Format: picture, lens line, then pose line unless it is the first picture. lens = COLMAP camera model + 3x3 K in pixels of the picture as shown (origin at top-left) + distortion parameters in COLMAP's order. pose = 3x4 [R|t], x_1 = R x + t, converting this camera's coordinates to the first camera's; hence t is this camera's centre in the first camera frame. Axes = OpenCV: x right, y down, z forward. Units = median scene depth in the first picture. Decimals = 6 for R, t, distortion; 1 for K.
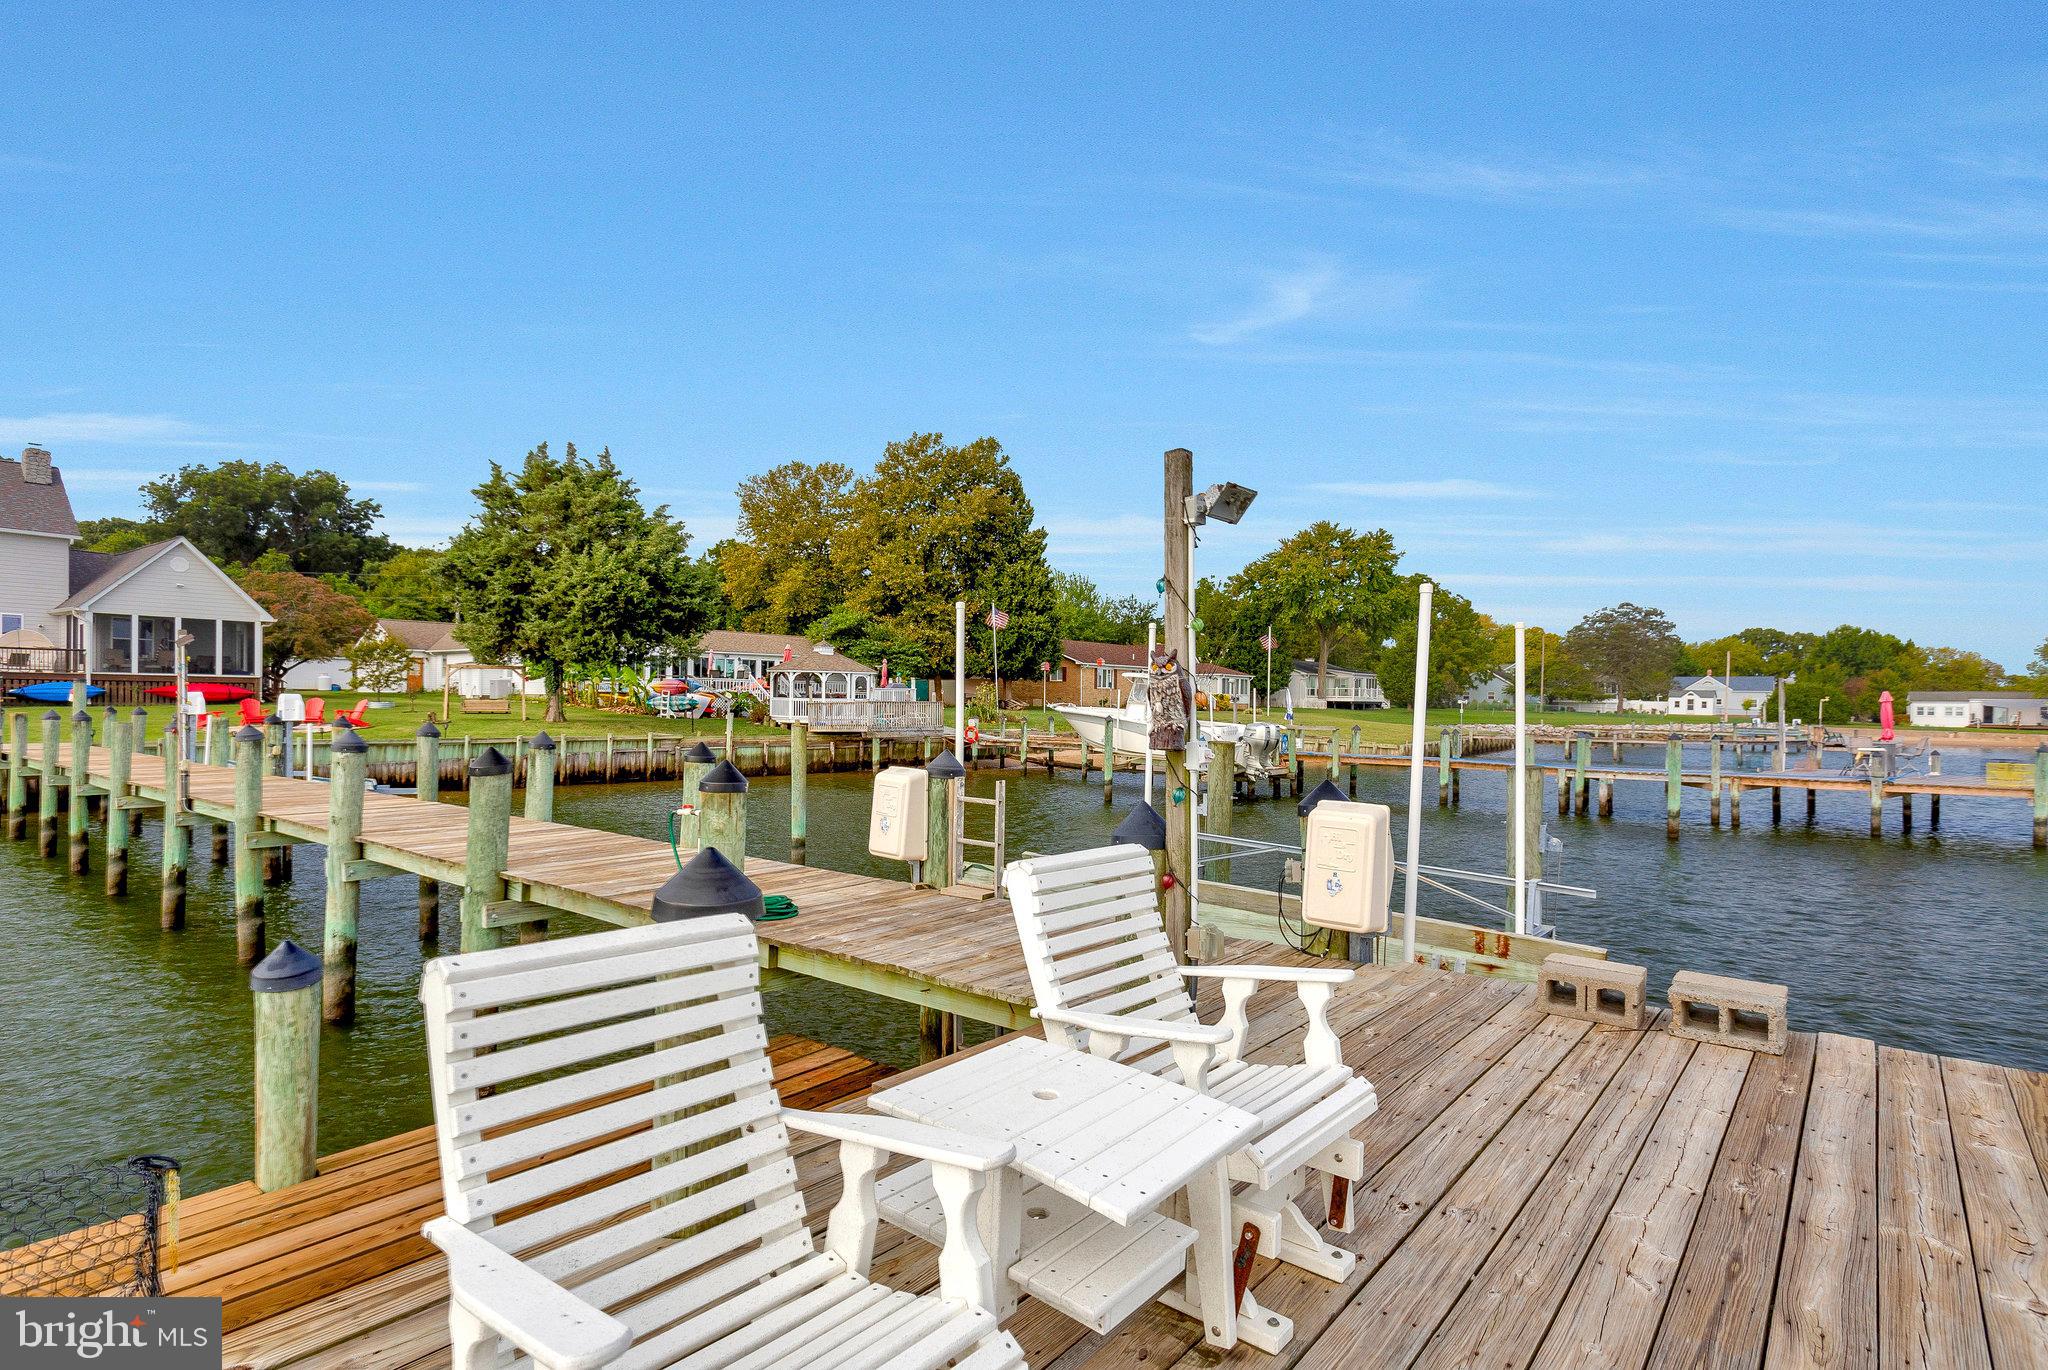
lens RADIAL K [[1039.7, 0, 1030.1], [0, 1039.7, 702.0], [0, 0, 1]] dist [0.004033, 0.000826]
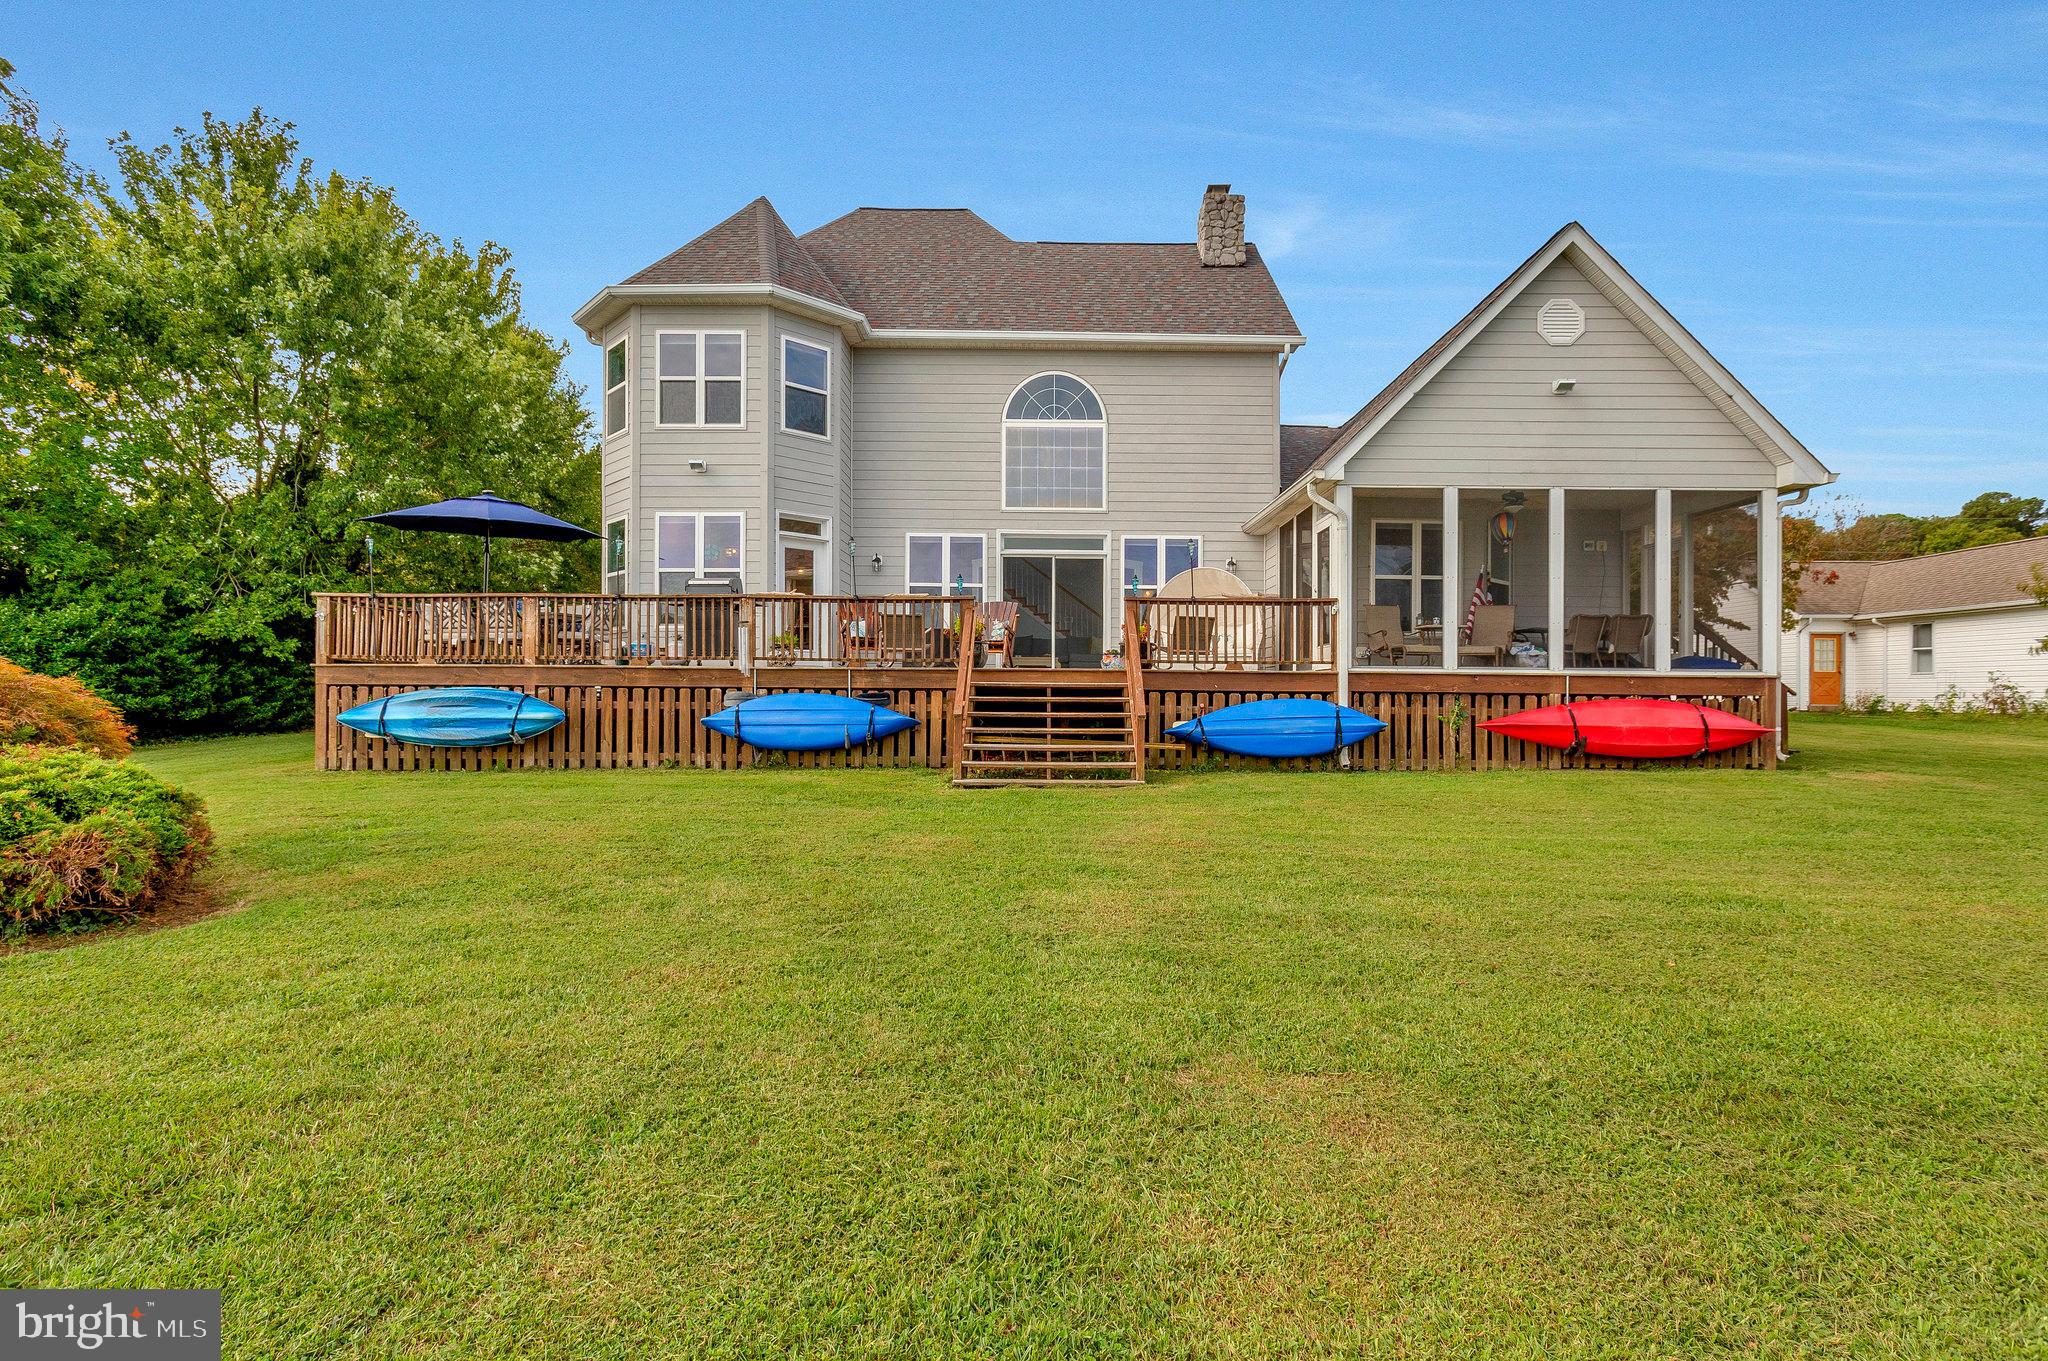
lens RADIAL K [[1021.7, 0, 1050.1], [0, 1021.7, 675.0], [0, 0, 1]] dist [0.014721, -0.000065]
pose [[0.615429, -0.017723, -0.787993, -0.655104], [-0.004520, 0.999651, -0.026013, -0.016180], [0.788180, 0.019571, 0.615134, 0.676247]]
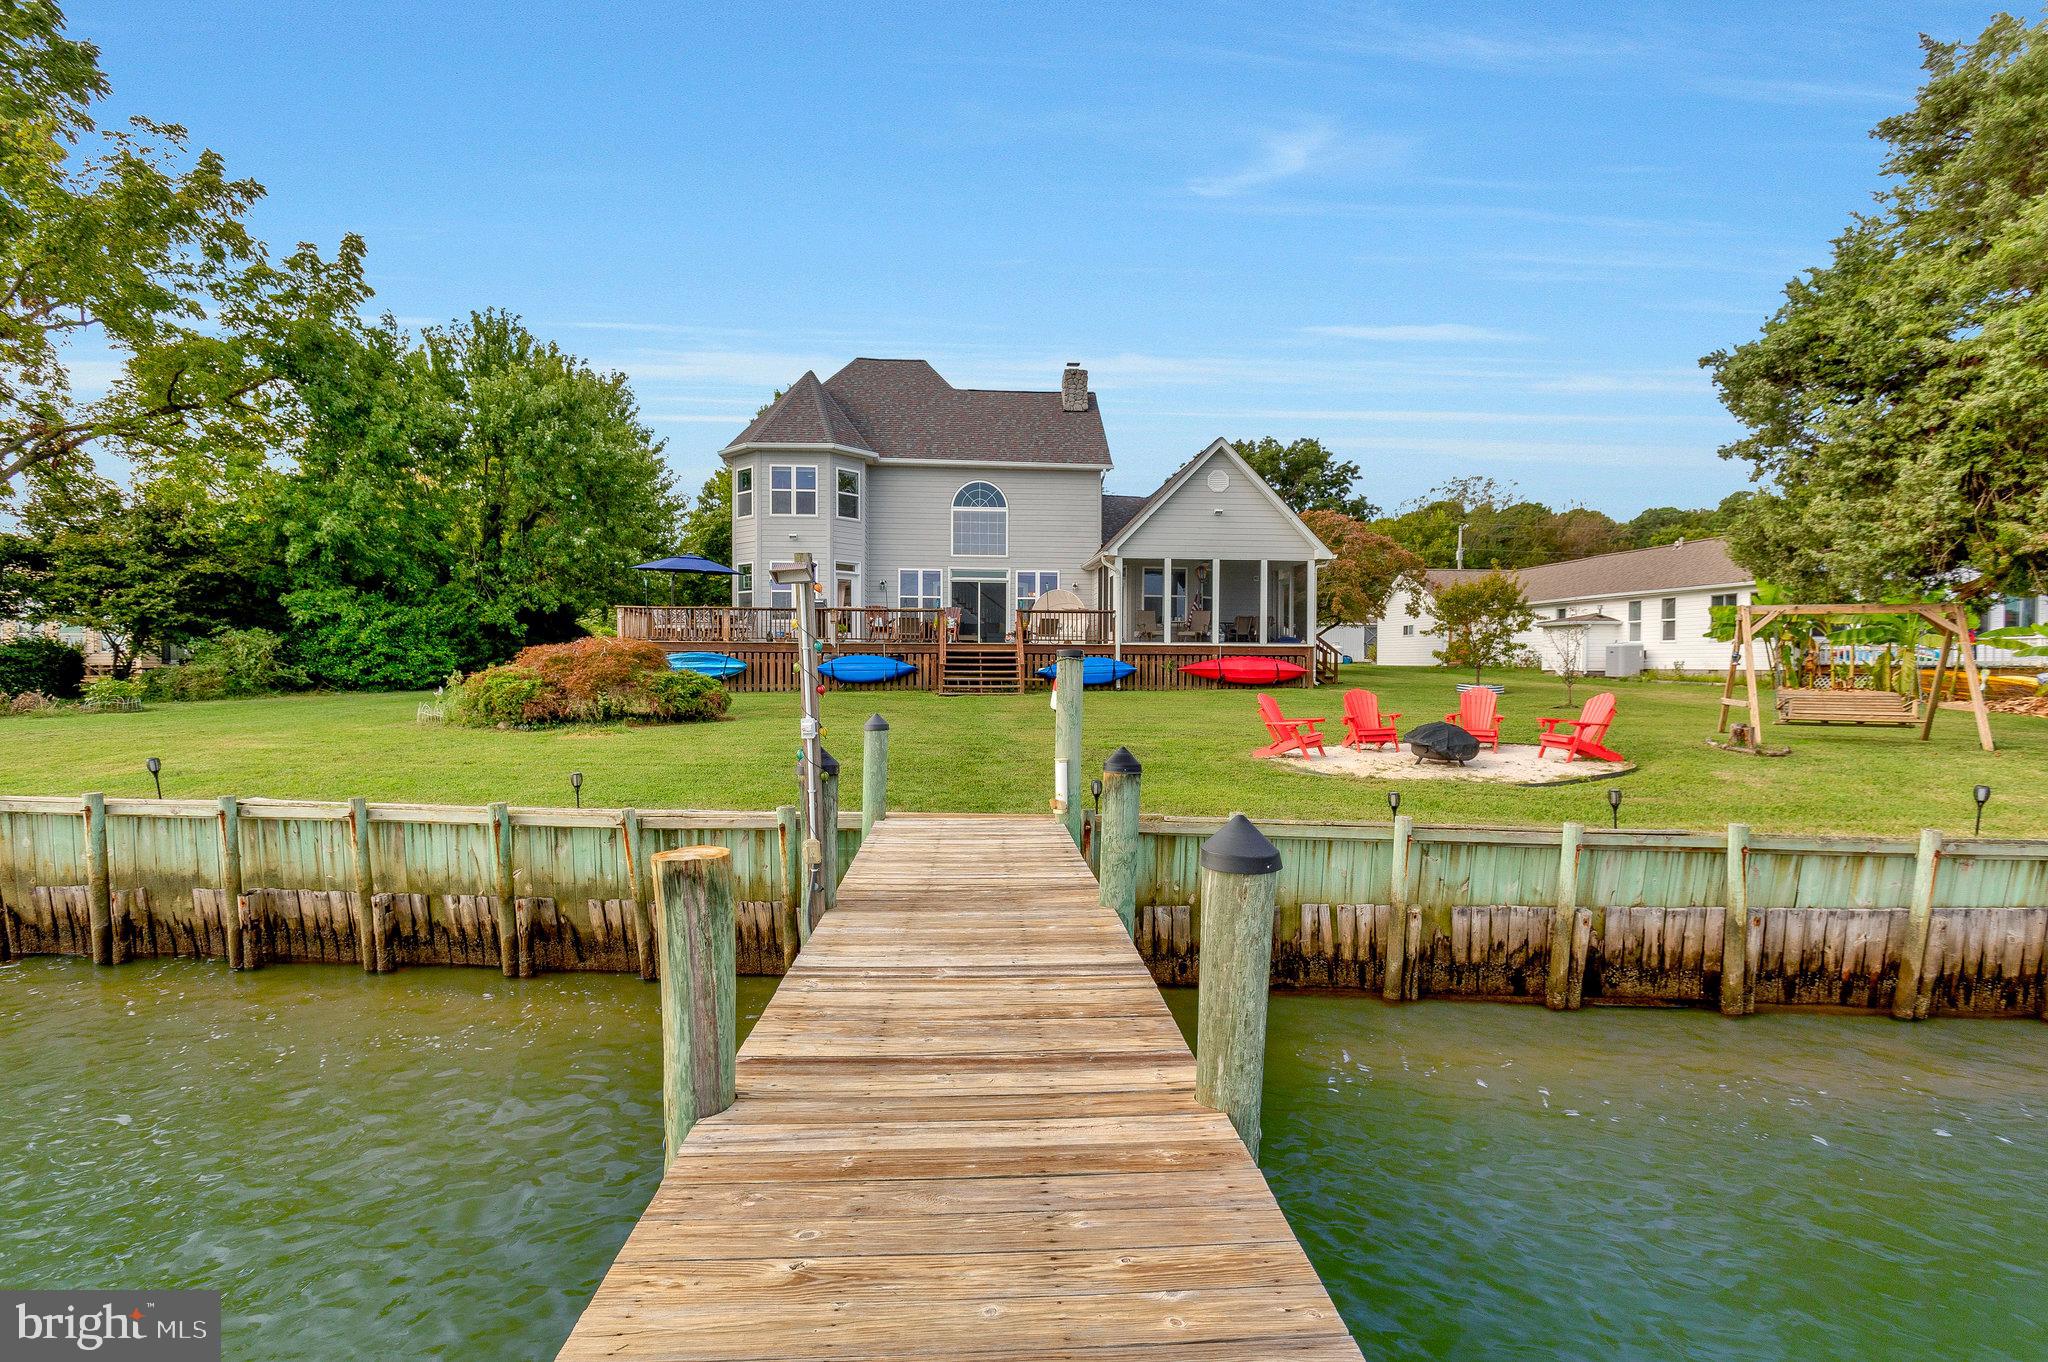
lens RADIAL K [[1009.5, 0, 1025.2], [0, 1009.5, 687.9], [0, 0, 1]] dist [0.009504, 0.000639]
pose [[0.666524, 0.013802, -0.745356, -0.401045], [-0.000533, 0.999837, 0.018037, -0.009395], [0.745483, -0.011625, 0.666423, 0.459427]]
